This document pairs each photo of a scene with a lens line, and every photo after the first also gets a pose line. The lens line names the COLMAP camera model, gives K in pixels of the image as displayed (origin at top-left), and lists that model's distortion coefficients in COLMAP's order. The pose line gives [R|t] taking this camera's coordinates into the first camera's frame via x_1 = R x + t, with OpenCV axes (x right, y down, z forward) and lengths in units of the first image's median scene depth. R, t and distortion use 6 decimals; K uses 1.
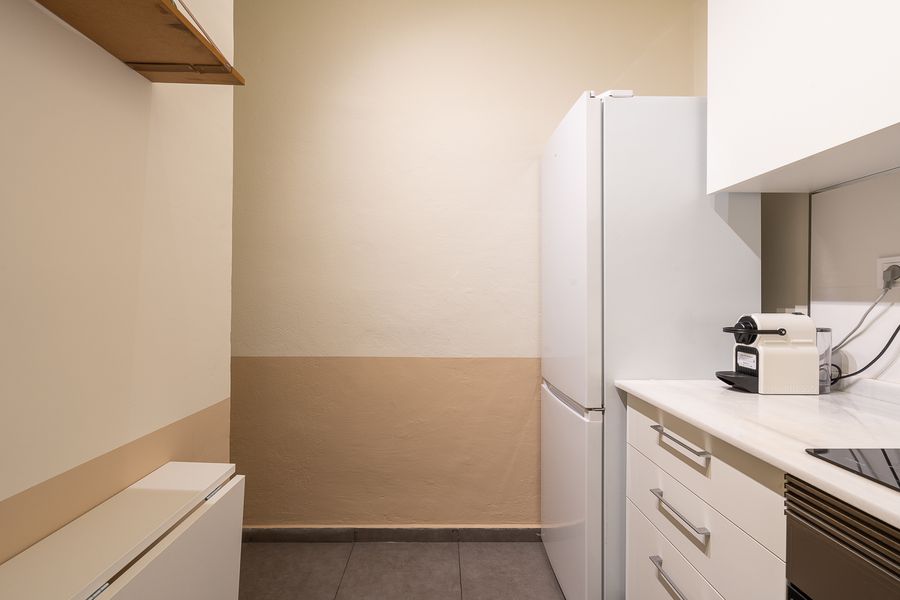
lens RADIAL K [[396.7, 0, 450.0], [0, 396.7, 300.0], [0, 0, 1]] dist [-0.000216, 0.000071]
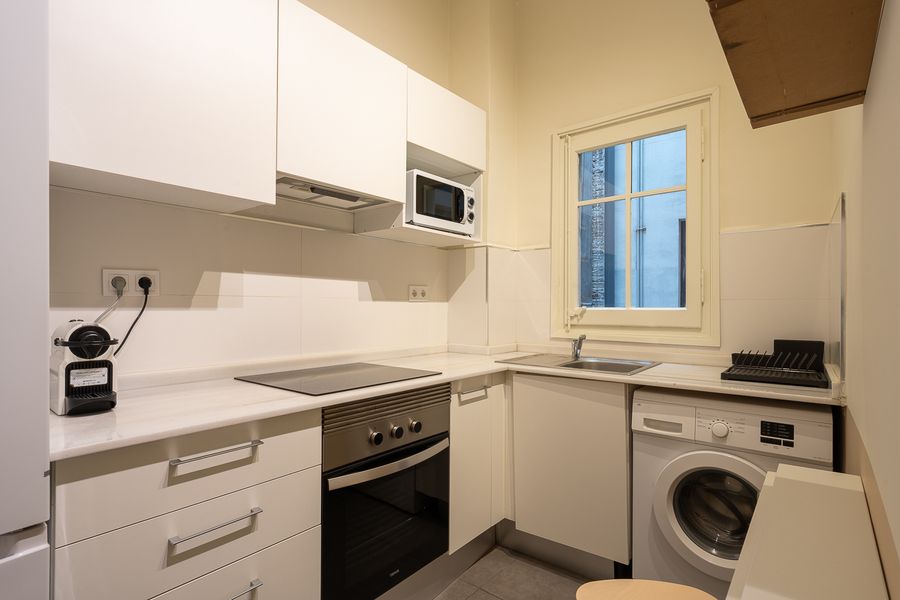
lens RADIAL K [[453.8, 0, 450.0], [0, 453.8, 300.0], [0, 0, 1]] dist [0.001652, 0.000271]
pose [[-0.757040, -0.000545, 0.653368, -0.498383], [-0.005523, 0.999969, -0.005565, -0.013881], [-0.653345, -0.007822, -0.757020, 1.275445]]
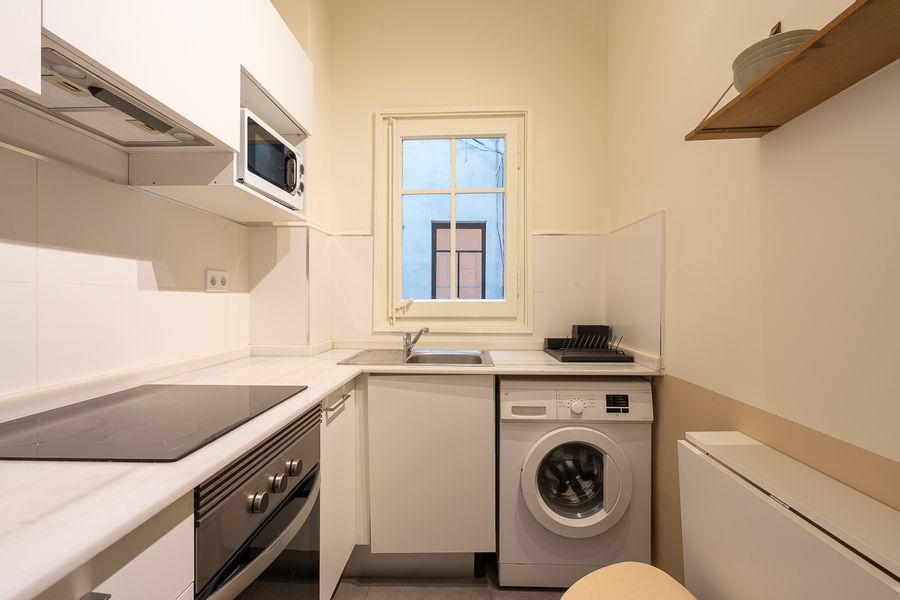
lens RADIAL K [[427.7, 0, 450.0], [0, 427.7, 300.0], [0, 0, 1]] dist [-0.001270, 0.000000]
pose [[-0.997610, -0.009777, 0.068398, 0.108943], [-0.009233, 0.999923, 0.008277, -0.009233], [-0.068474, 0.007626, -0.997624, 1.189580]]
